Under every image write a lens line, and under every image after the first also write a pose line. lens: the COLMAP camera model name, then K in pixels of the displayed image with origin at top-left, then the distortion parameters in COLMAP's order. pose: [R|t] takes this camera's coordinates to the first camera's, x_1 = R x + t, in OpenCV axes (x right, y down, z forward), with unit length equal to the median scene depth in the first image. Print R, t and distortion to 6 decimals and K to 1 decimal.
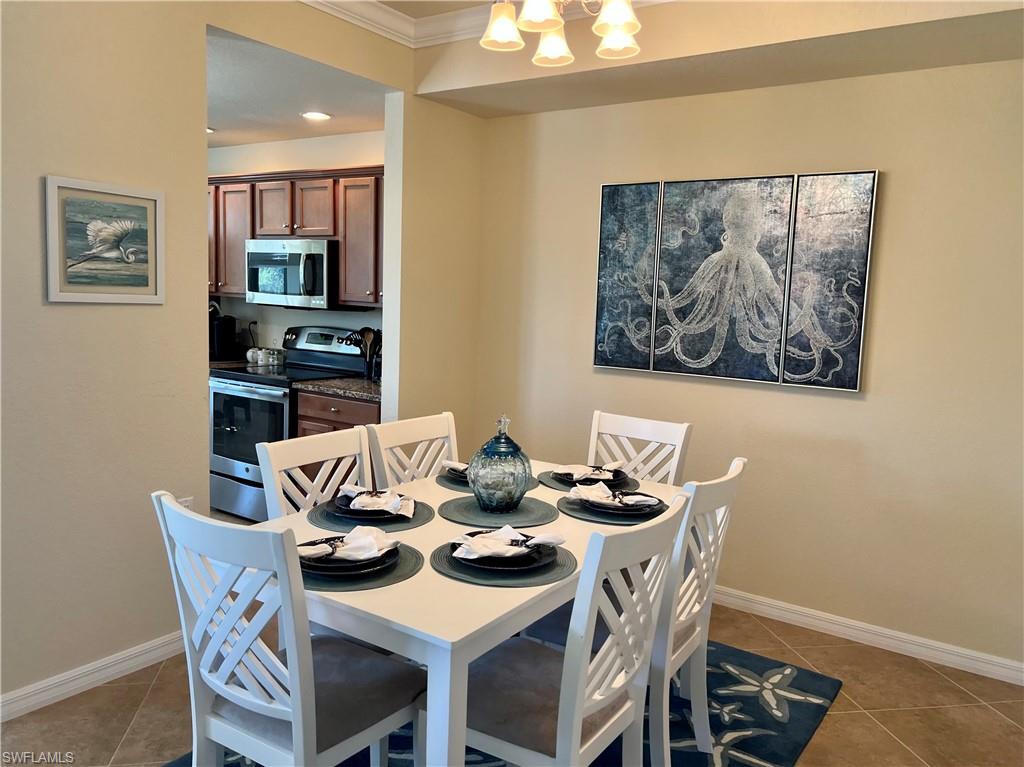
lens RADIAL K [[776.7, 0, 512.0], [0, 776.7, 383.5], [0, 0, 1]] dist [0.113528, -0.001461]
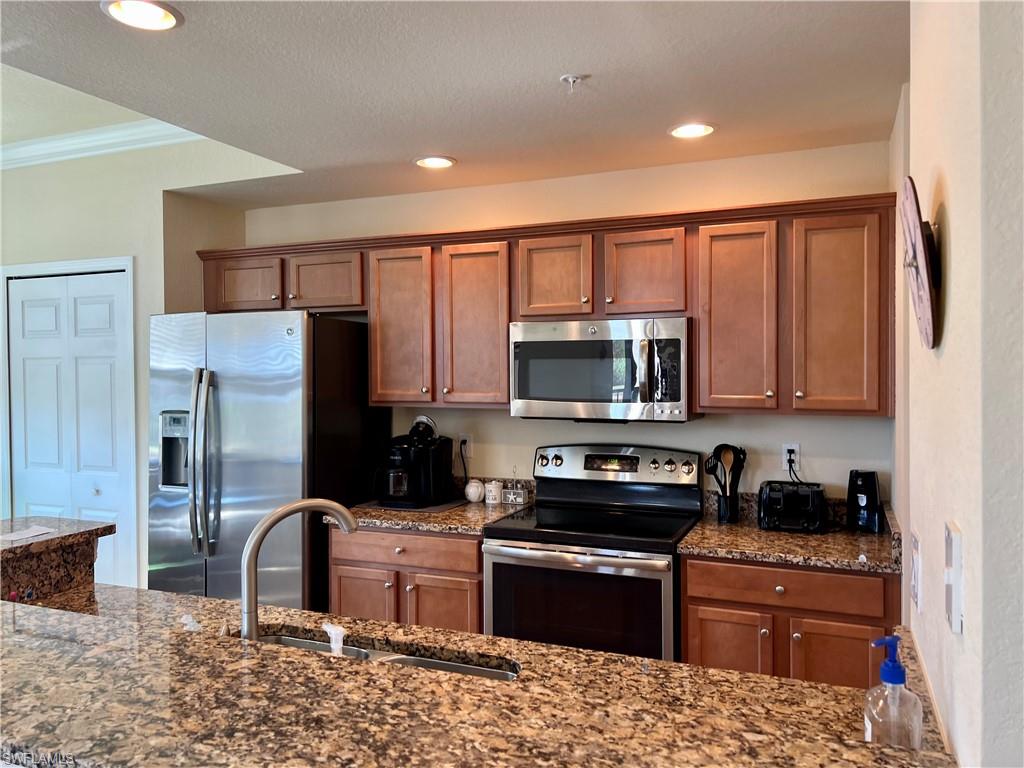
lens RADIAL K [[776.7, 0, 512.0], [0, 776.7, 384.0], [0, 0, 1]] dist [0.113528, -0.001461]
pose [[0.977196, -0.044435, 0.207639, -0.481293], [0.064831, 0.993602, -0.092477, -0.070509], [-0.202201, 0.103830, 0.973824, 0.368464]]
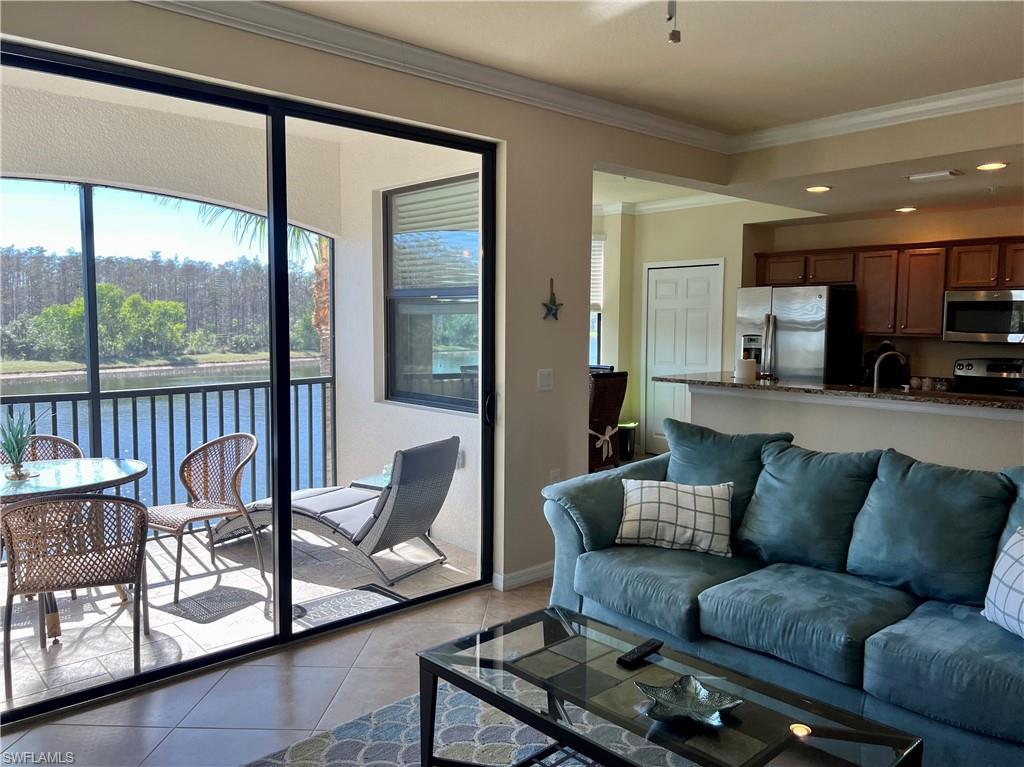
lens RADIAL K [[793.7, 0, 501.0], [0, 793.7, 381.7], [0, 0, 1]] dist [0.003221, -0.000811]
pose [[0.974660, -0.010992, -0.223421, -0.763117], [-0.000871, 0.998598, -0.052932, 0.032892], [0.223689, 0.051786, 0.973284, -0.407444]]
